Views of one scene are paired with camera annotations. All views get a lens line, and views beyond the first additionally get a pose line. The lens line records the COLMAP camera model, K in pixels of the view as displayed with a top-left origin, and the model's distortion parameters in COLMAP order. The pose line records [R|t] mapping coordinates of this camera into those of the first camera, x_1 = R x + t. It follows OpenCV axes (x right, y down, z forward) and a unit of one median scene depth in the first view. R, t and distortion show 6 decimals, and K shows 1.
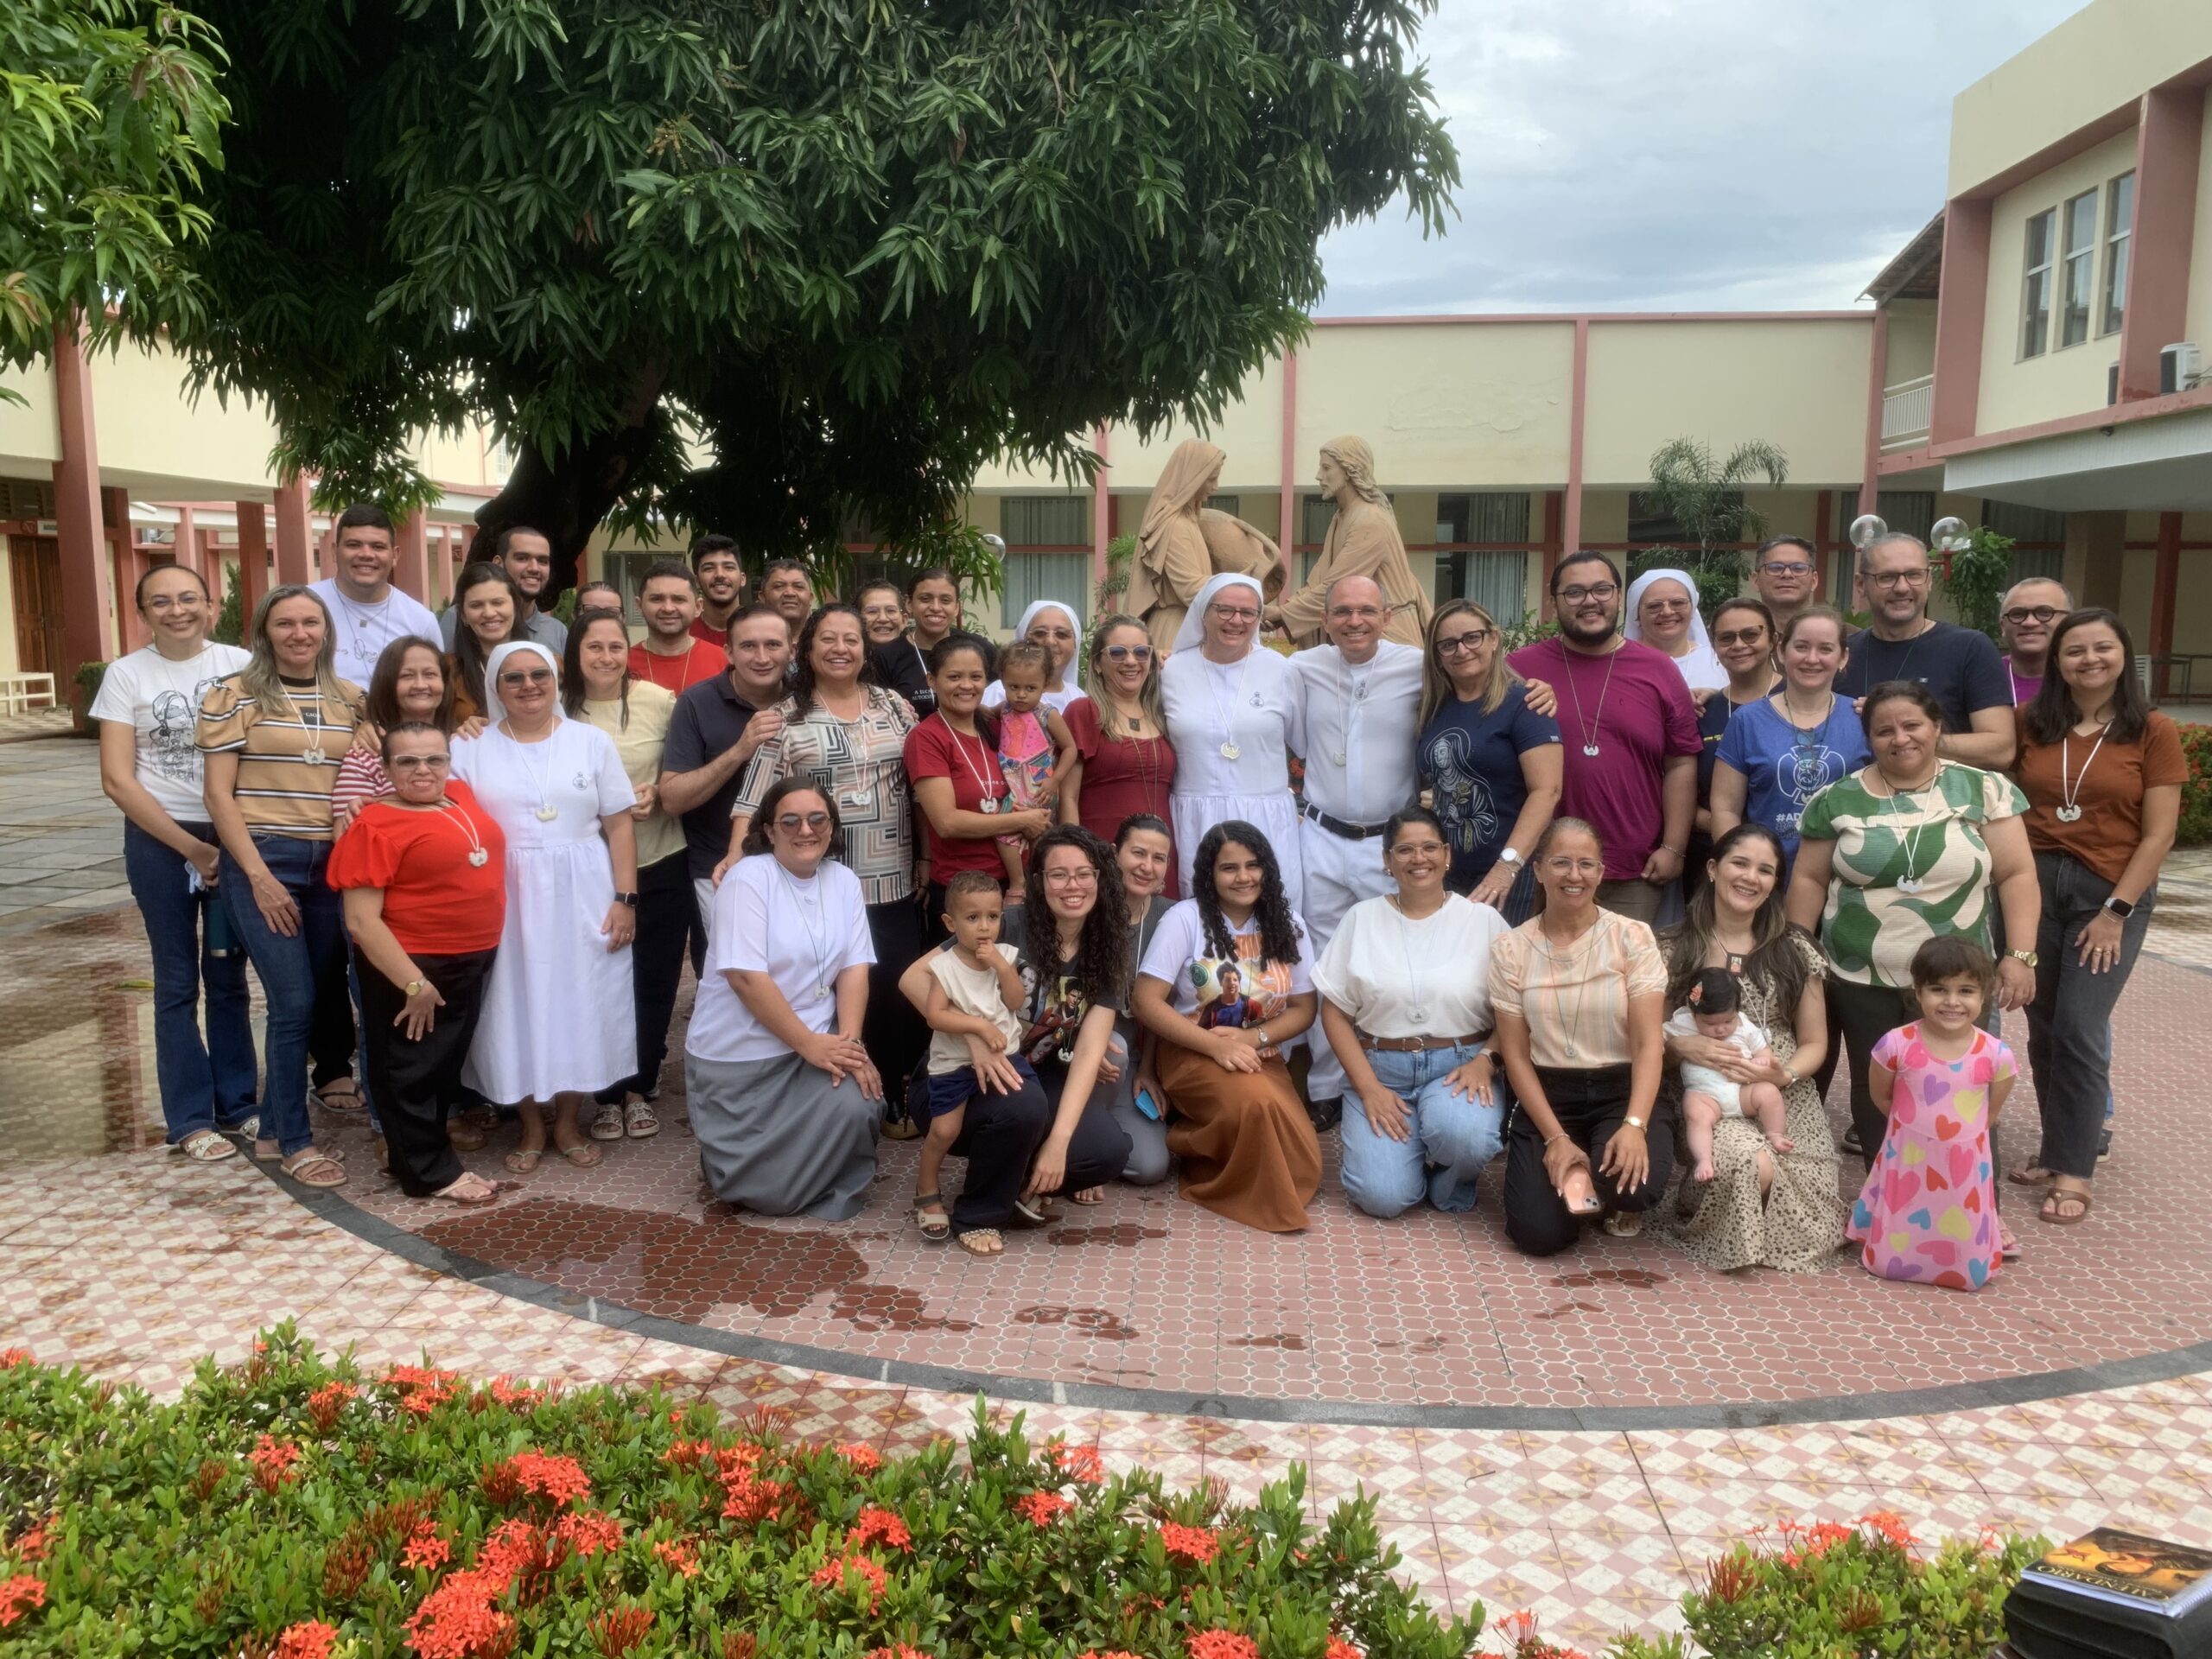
lens RADIAL K [[1689.3, 0, 1106.6], [0, 1689.3, 865.9], [0, 0, 1]] dist [-0.001012, 0.003460]
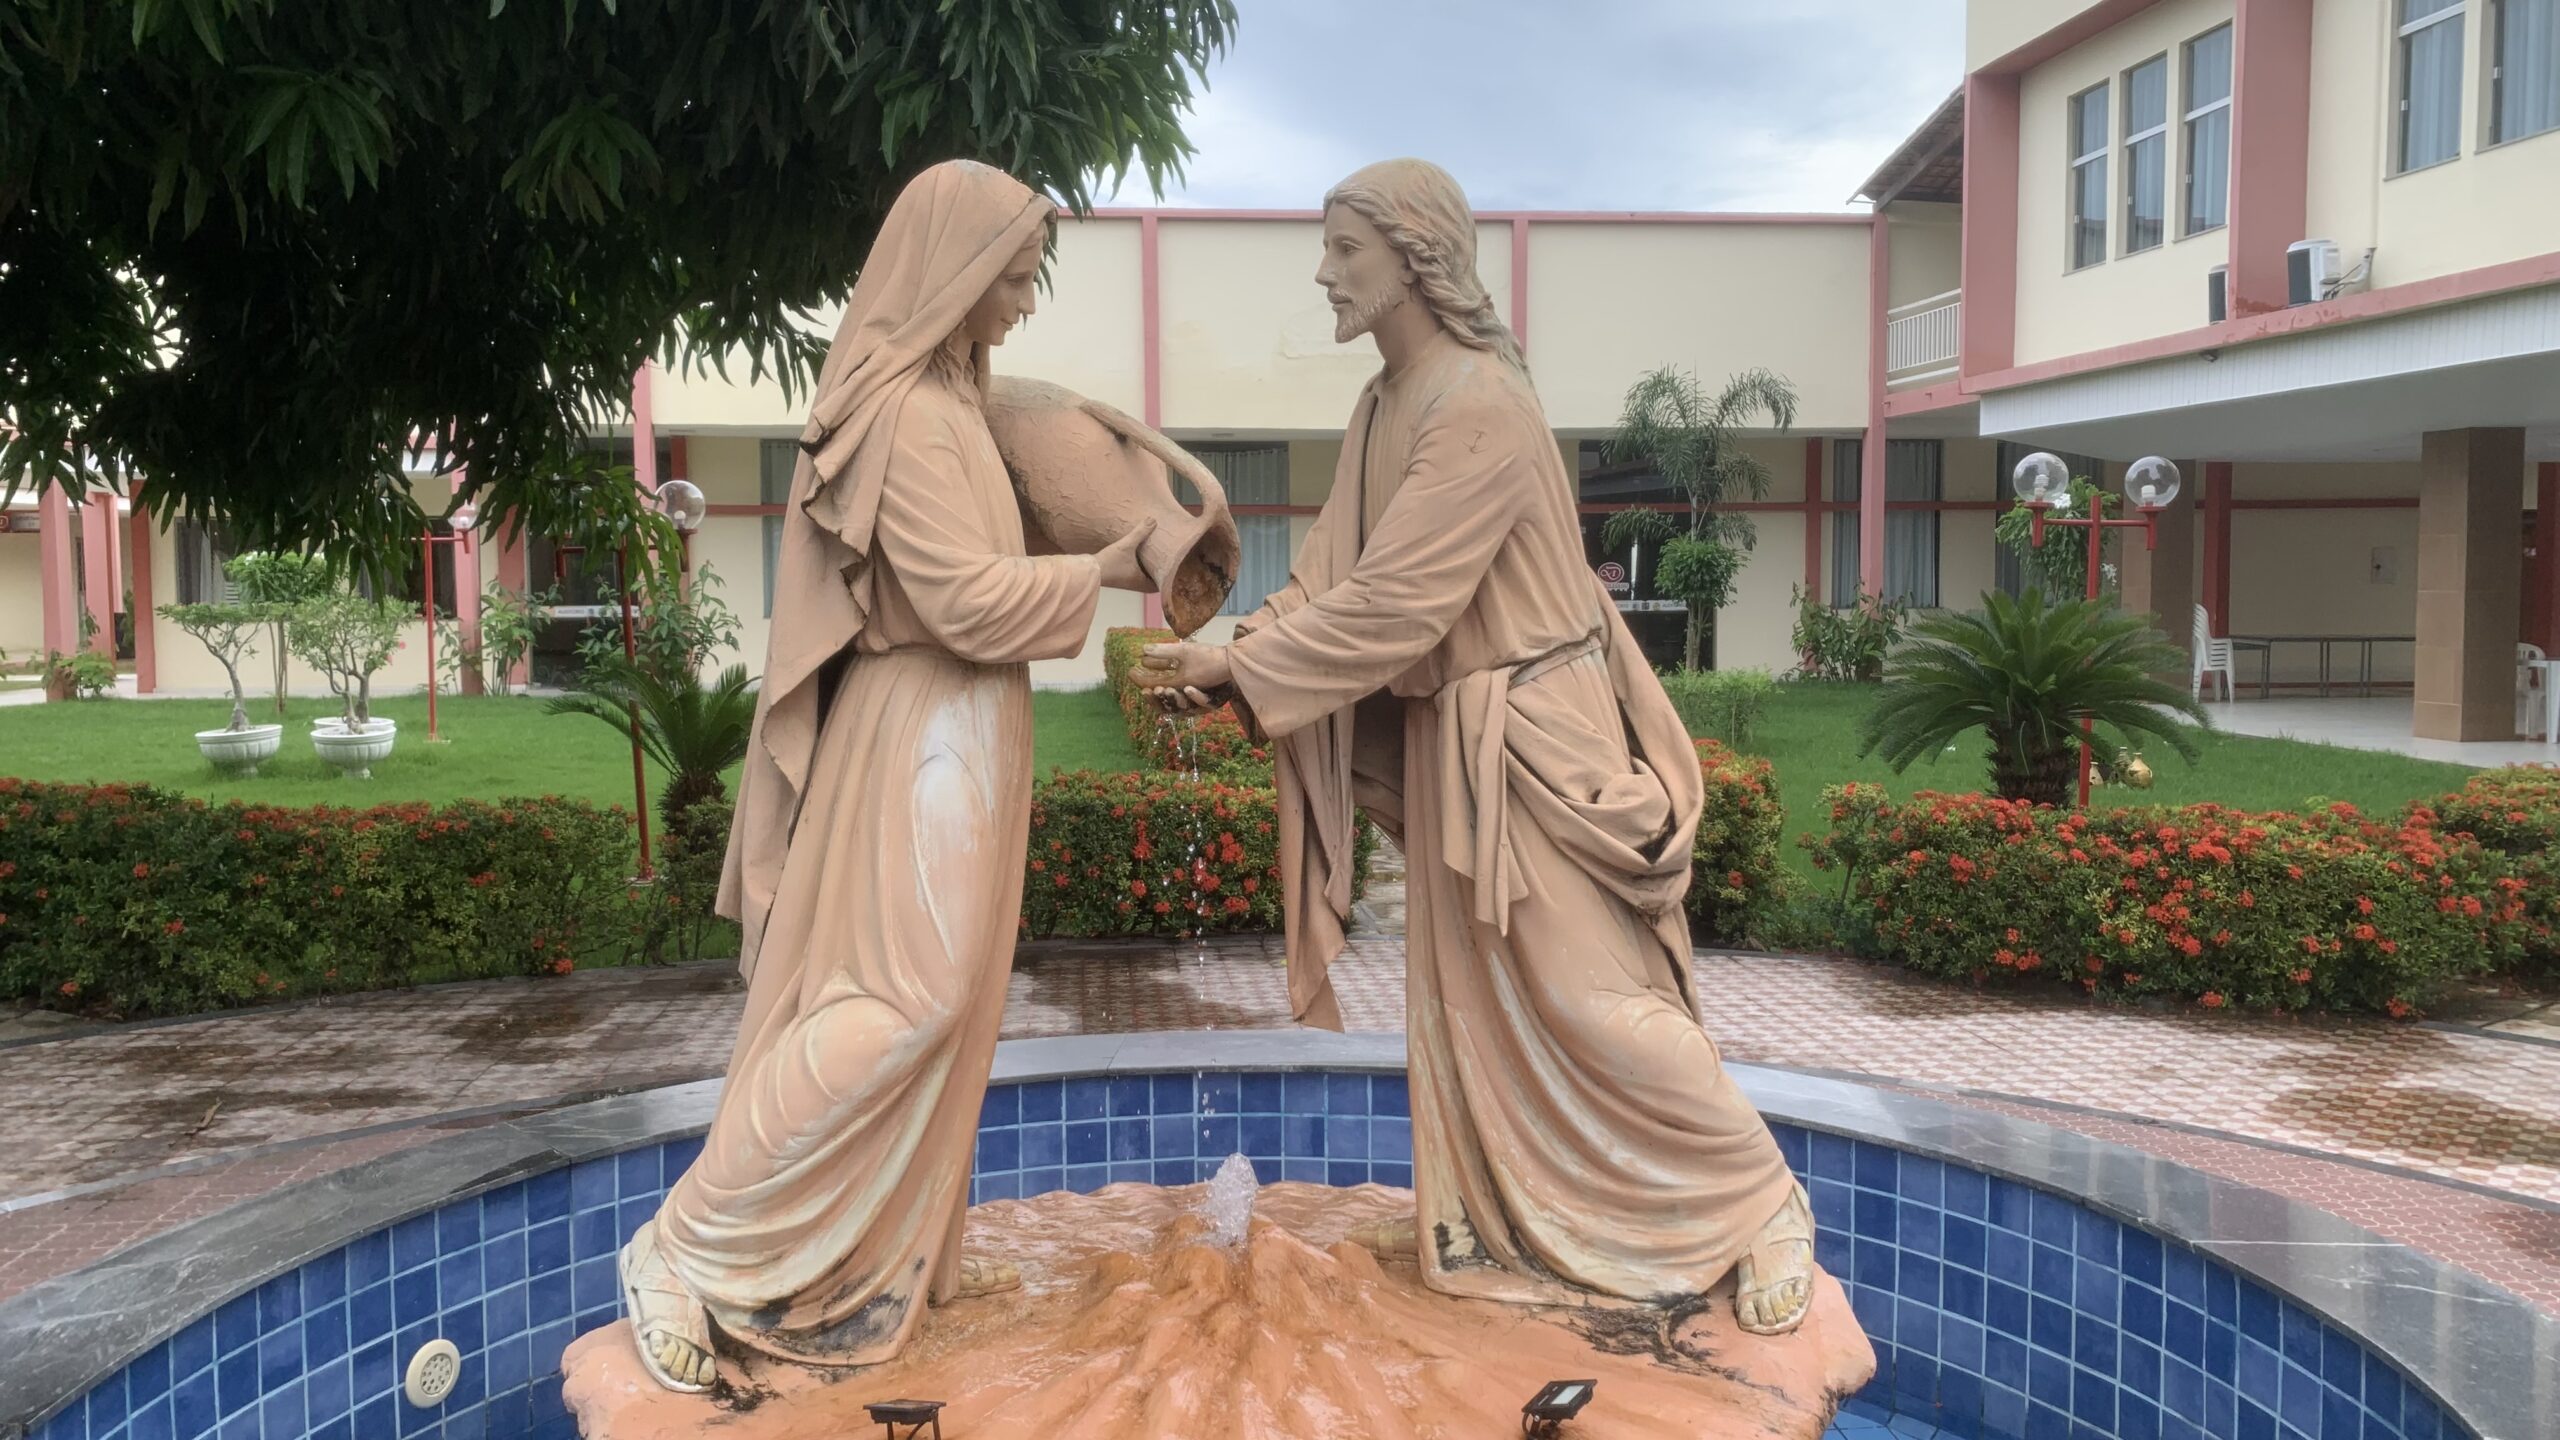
lens RADIAL K [[1959.5, 0, 1287.4], [0, 1959.5, 702.7], [0, 0, 1]] dist [0.047222, -0.071611]
pose [[0.983461, -0.019455, 0.180074, 0.014780], [0.035732, 0.995515, -0.087597, -0.036845], [-0.177562, 0.092583, 0.979745, 0.211219]]
